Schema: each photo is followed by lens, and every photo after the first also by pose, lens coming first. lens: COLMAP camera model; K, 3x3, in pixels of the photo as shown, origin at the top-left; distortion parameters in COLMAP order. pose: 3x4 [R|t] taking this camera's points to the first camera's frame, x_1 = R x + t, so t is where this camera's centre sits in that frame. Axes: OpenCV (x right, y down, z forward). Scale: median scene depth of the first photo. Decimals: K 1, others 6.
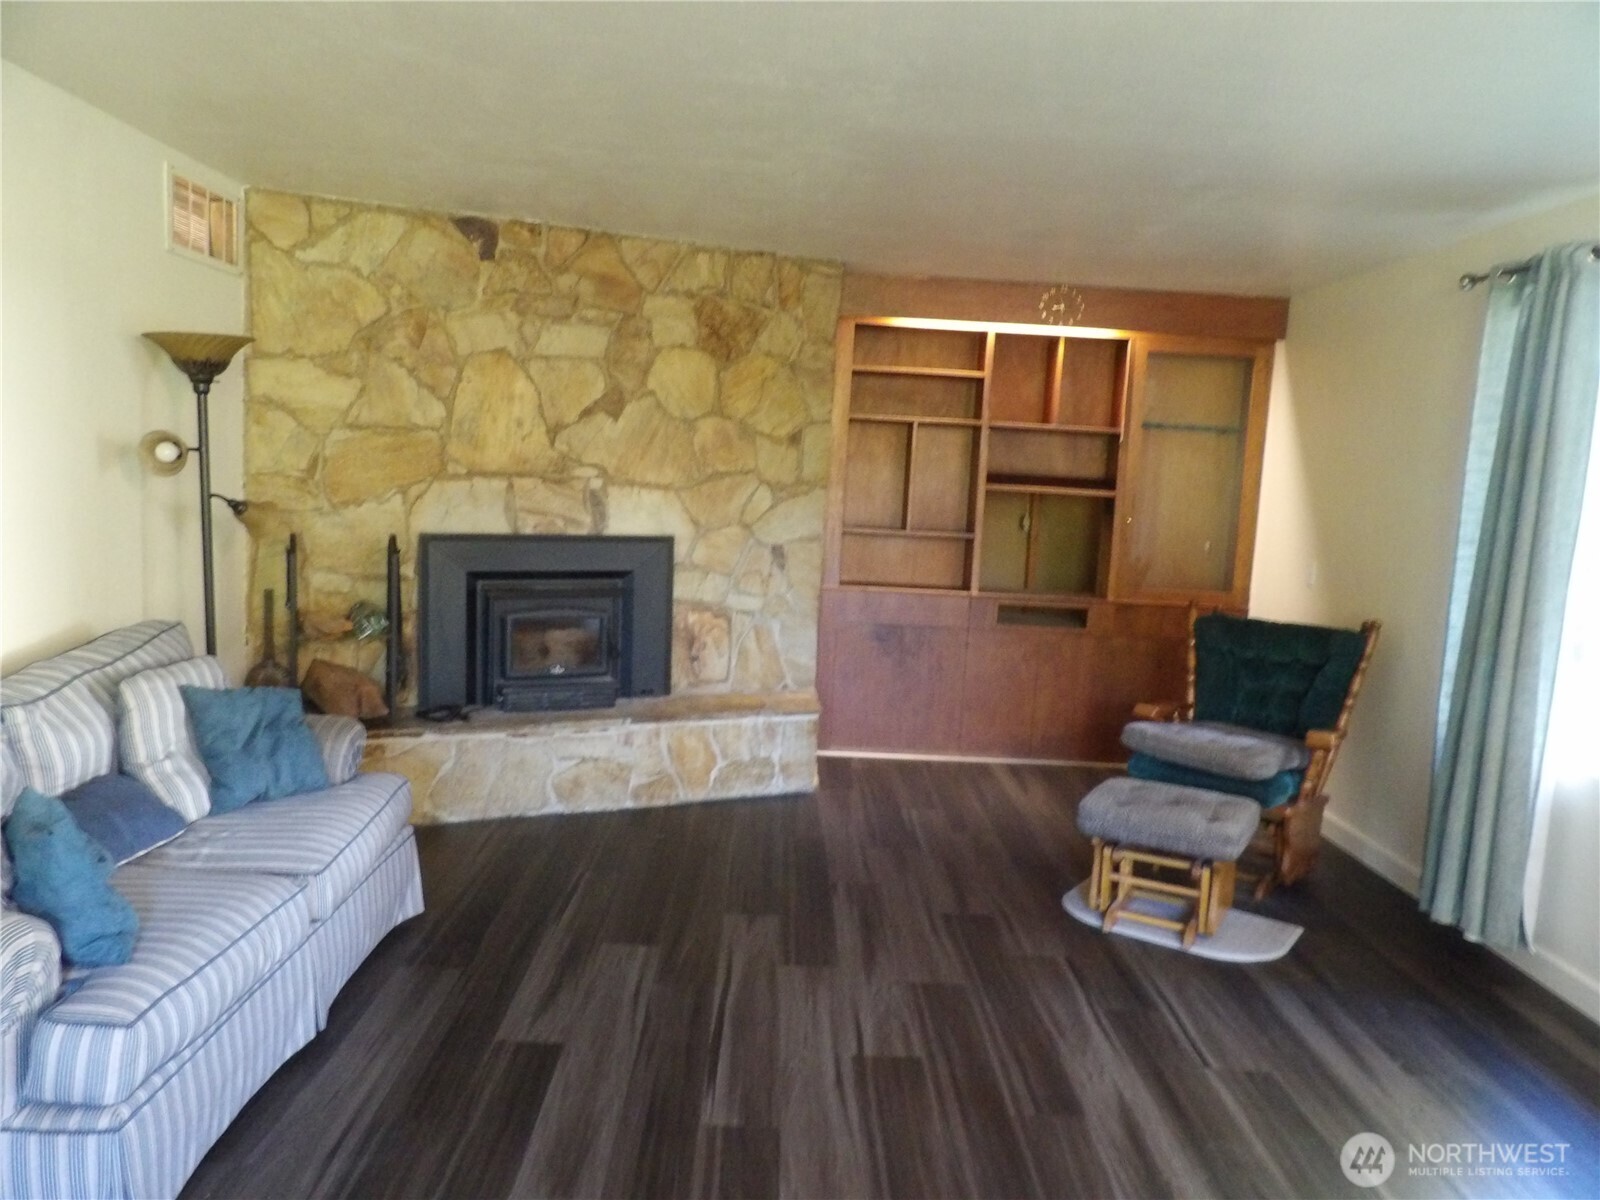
lens RADIAL K [[1148.0, 0, 801.3], [0, 1148.0, 601.7], [0, 0, 1]] dist [-0.037134, 0.045033]
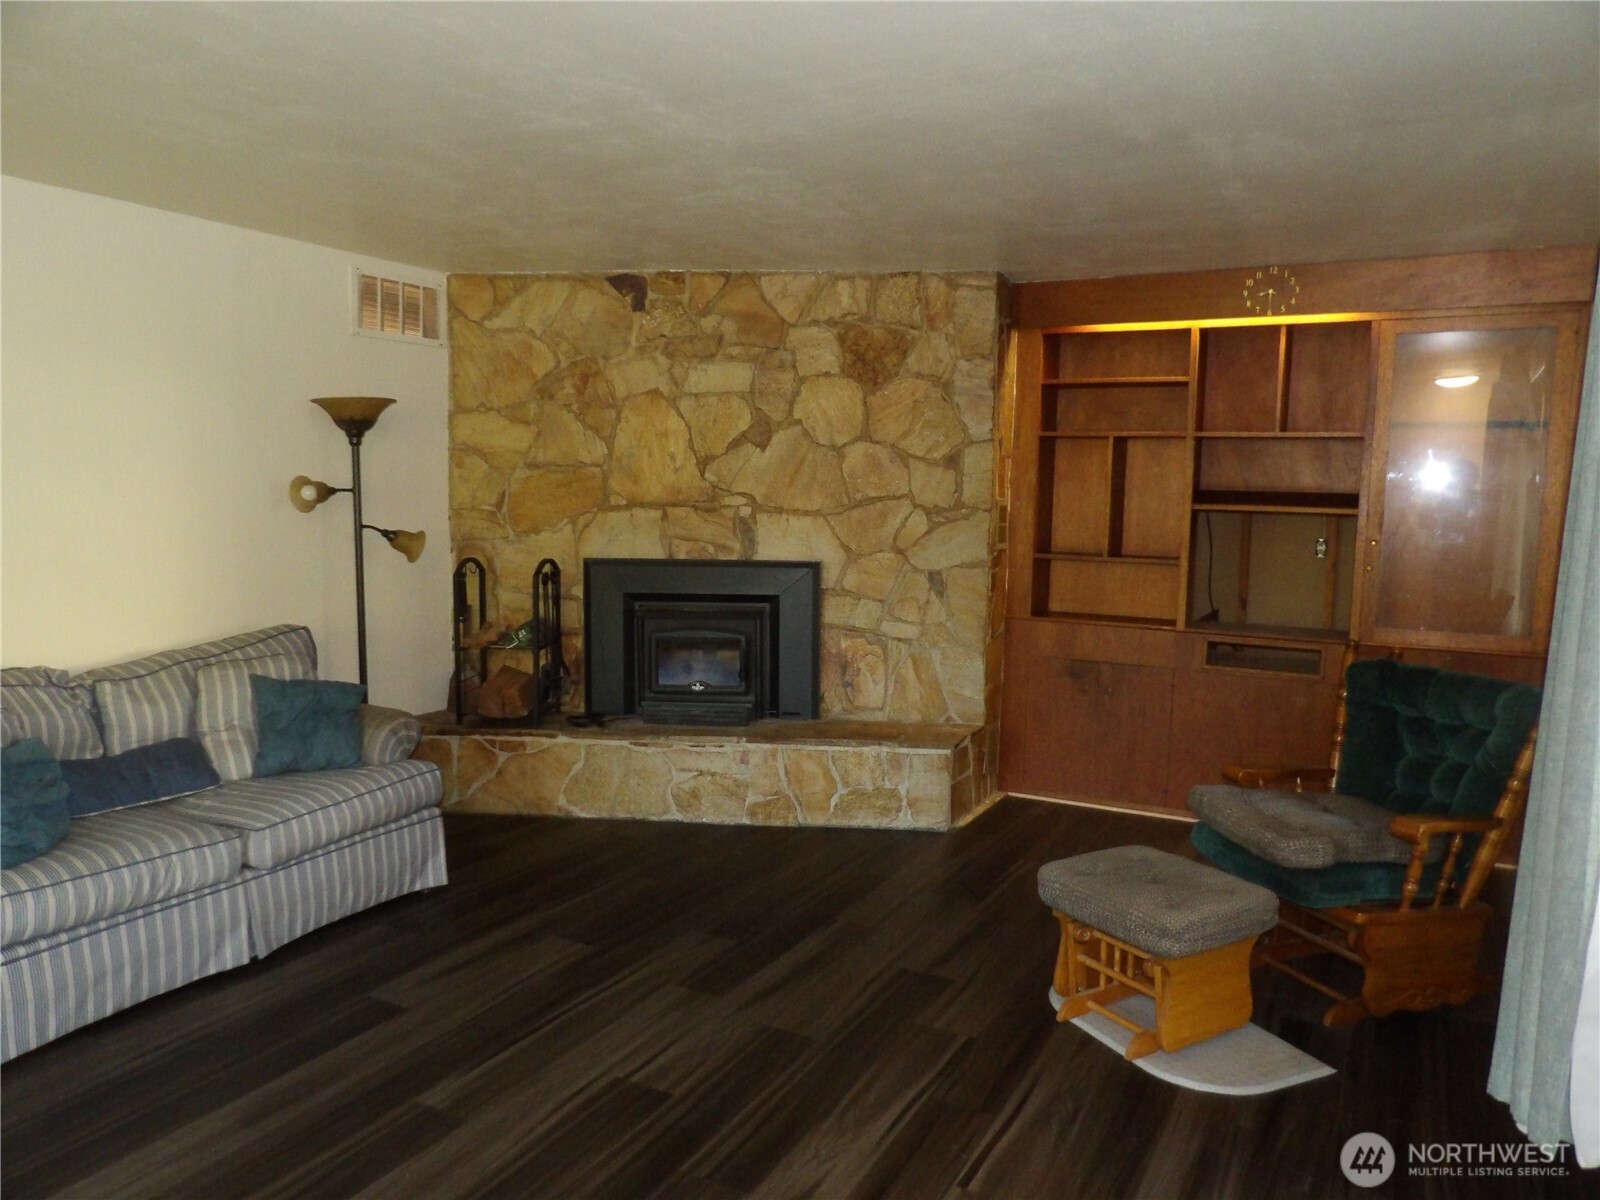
lens RADIAL K [[1148.0, 0, 800.0], [0, 1148.0, 601.6], [0, 0, 1]] dist [-0.037134, 0.045033]
pose [[0.872077, 0.017037, -0.489072, 0.405948], [-0.030978, 0.999311, -0.020427, -0.000832], [0.488387, 0.032965, 0.872004, 0.121132]]
